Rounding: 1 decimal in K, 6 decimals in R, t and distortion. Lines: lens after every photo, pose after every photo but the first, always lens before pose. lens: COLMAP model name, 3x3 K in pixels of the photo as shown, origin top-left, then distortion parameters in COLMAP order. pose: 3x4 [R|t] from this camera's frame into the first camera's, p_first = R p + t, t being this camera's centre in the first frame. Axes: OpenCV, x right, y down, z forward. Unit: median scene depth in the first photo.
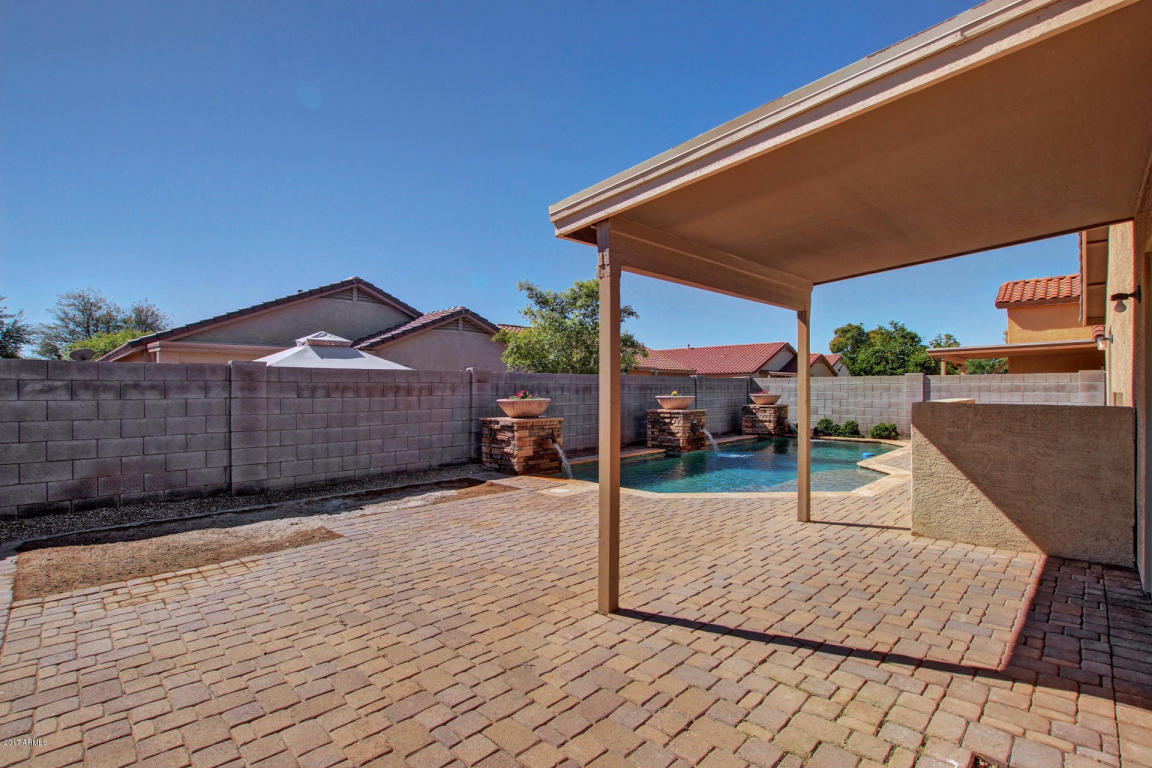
lens RADIAL K [[542.7, 0, 576.0], [0, 542.7, 384.0], [0, 0, 1]] dist [-0.038370, 0.008637]
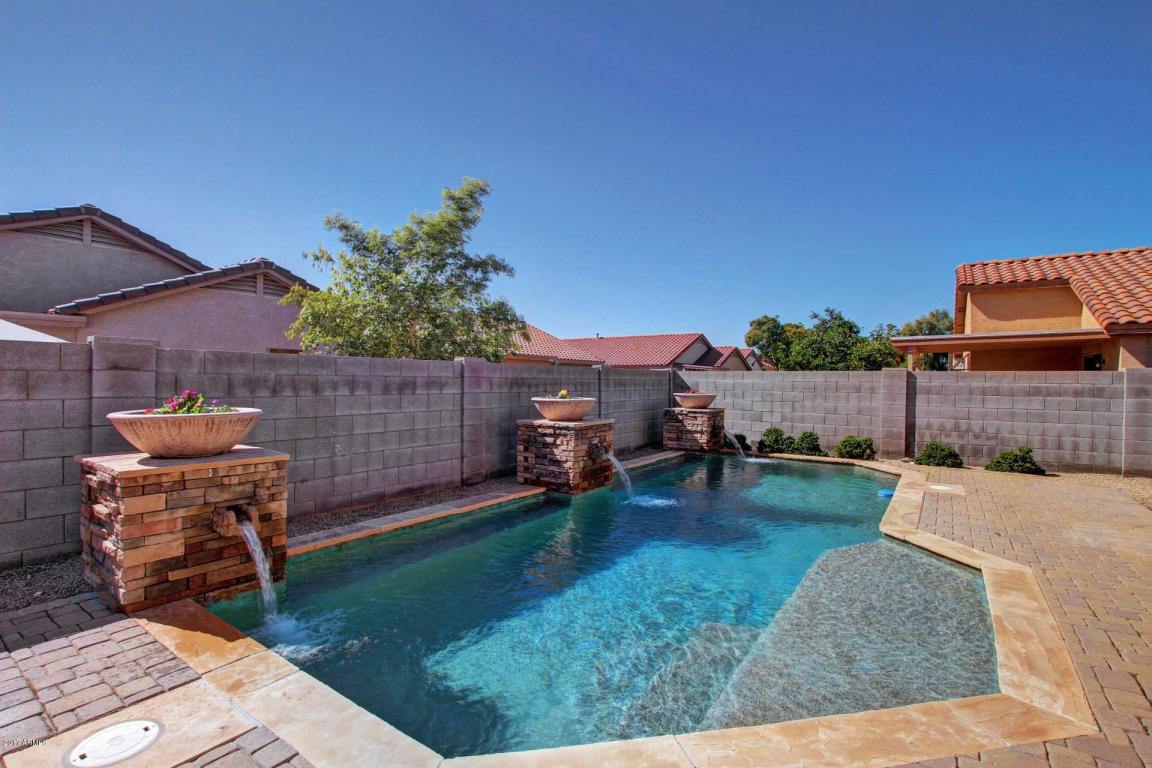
lens RADIAL K [[542.7, 0, 576.0], [0, 542.7, 384.0], [0, 0, 1]] dist [-0.038370, 0.008637]
pose [[0.986720, 0.012700, 0.161932, 0.086045], [-0.015293, 0.999774, 0.014772, -0.002469], [-0.161708, -0.017052, 0.986691, 0.351232]]
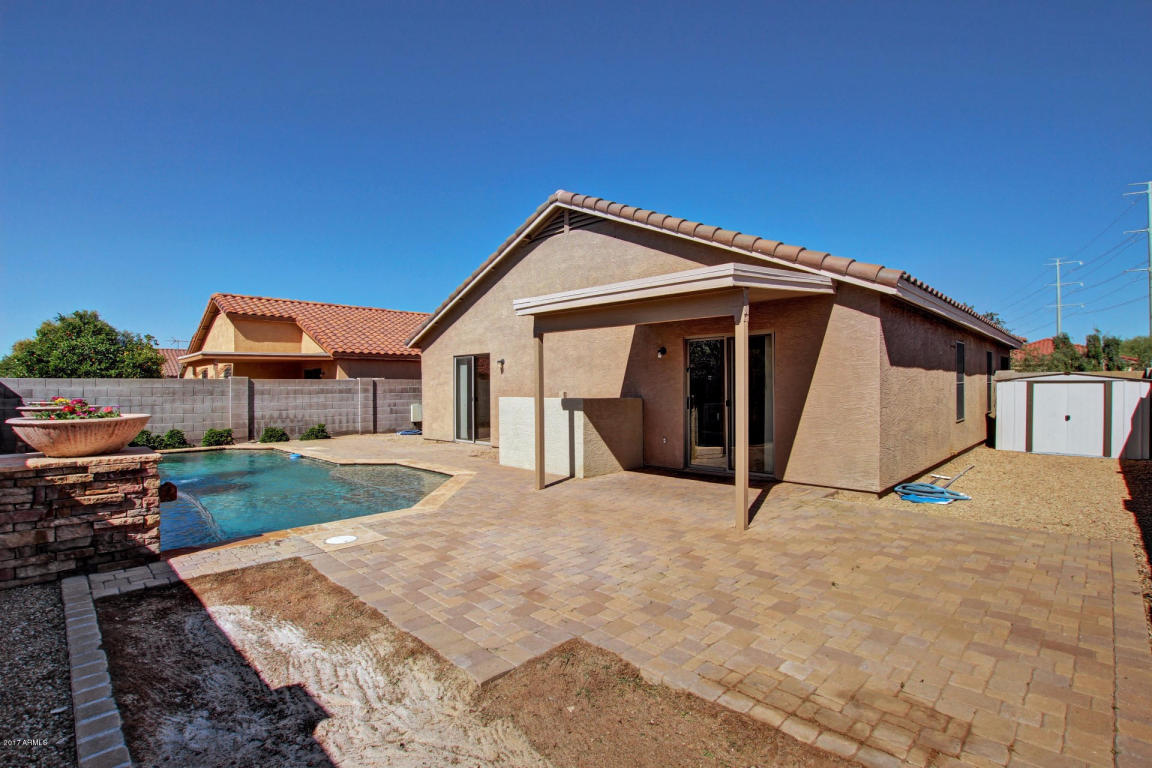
lens RADIAL K [[542.7, 0, 576.0], [0, 542.7, 384.0], [0, 0, 1]] dist [-0.038370, 0.008637]
pose [[0.014714, 0.007015, 0.999867, -0.371033], [-0.000178, 0.999975, -0.007013, 0.000177], [-0.999892, -0.000075, 0.014715, 0.352233]]
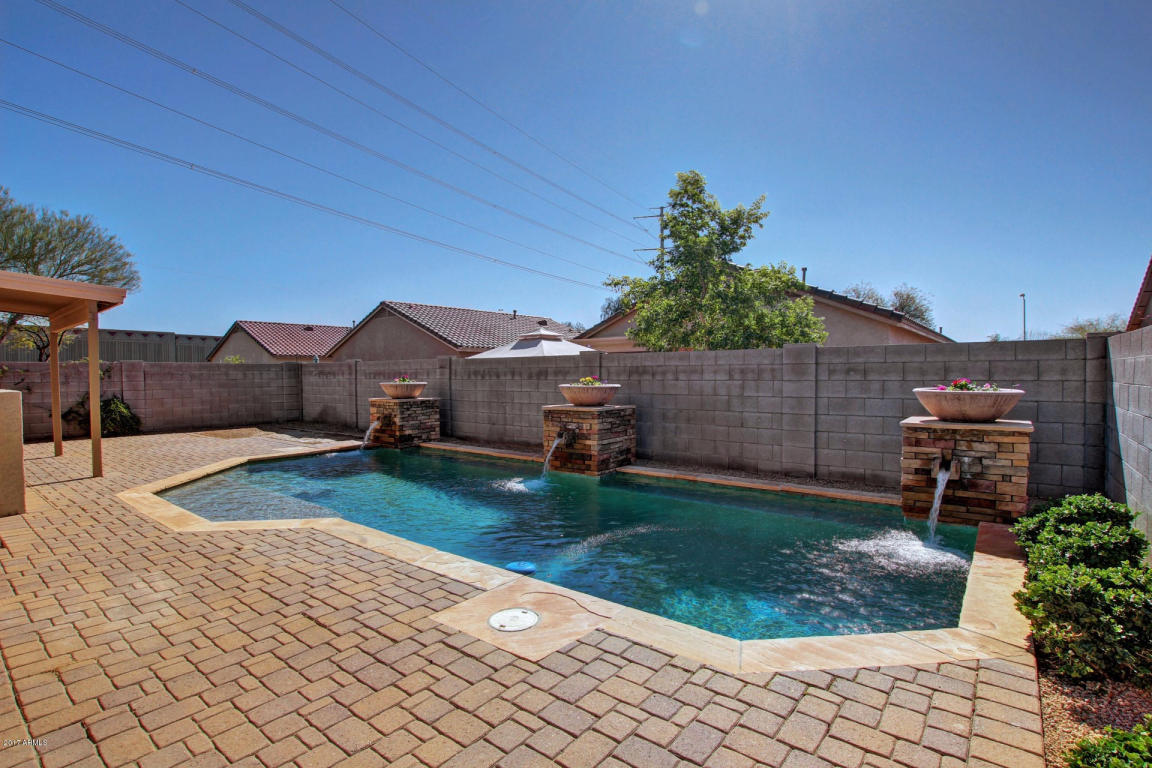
lens RADIAL K [[542.7, 0, 576.0], [0, 542.7, 384.0], [0, 0, 1]] dist [-0.038370, 0.008637]
pose [[0.097319, 0.022557, -0.994998, 0.720370], [0.014109, 0.999611, 0.024042, 0.005175], [0.995153, -0.016378, 0.096963, 0.816195]]
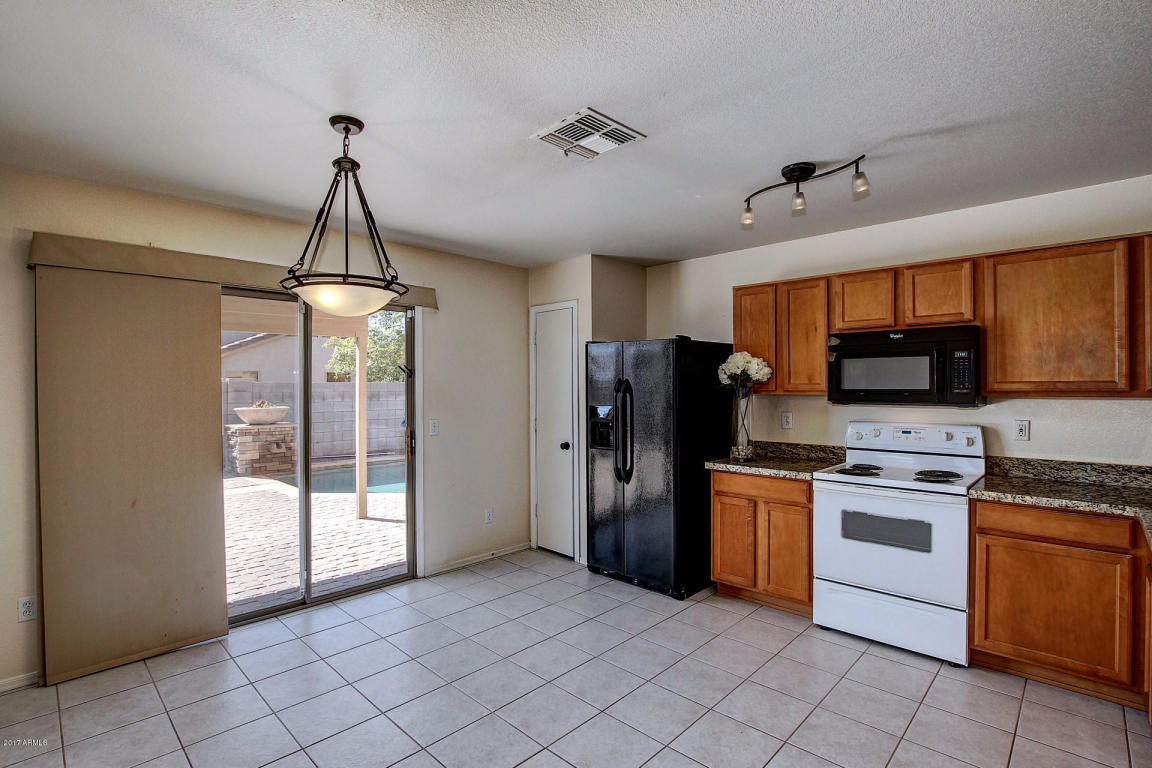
lens RADIAL K [[542.7, 0, 576.0], [0, 542.7, 384.0], [0, 0, 1]] dist [-0.038370, 0.008637]
pose [[0.999956, -0.000885, 0.009374, 0.345943], [0.000863, 0.999997, 0.002374, -0.014443], [-0.009376, -0.002366, 0.999953, -0.065381]]
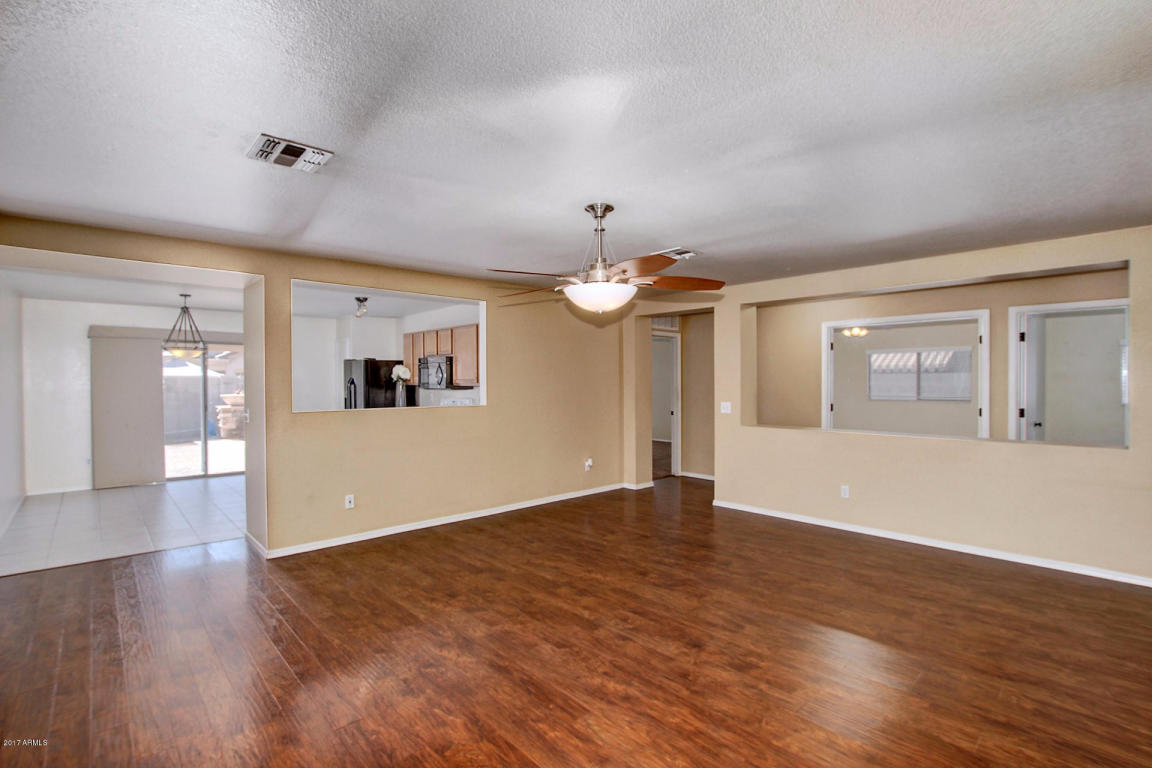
lens RADIAL K [[542.7, 0, 576.0], [0, 542.7, 384.0], [0, 0, 1]] dist [-0.038370, 0.008637]
pose [[0.998852, 0.000832, -0.047891, 0.639884], [-0.000124, 0.999891, 0.014785, -0.017753], [0.047898, -0.014762, 0.998743, -0.359802]]
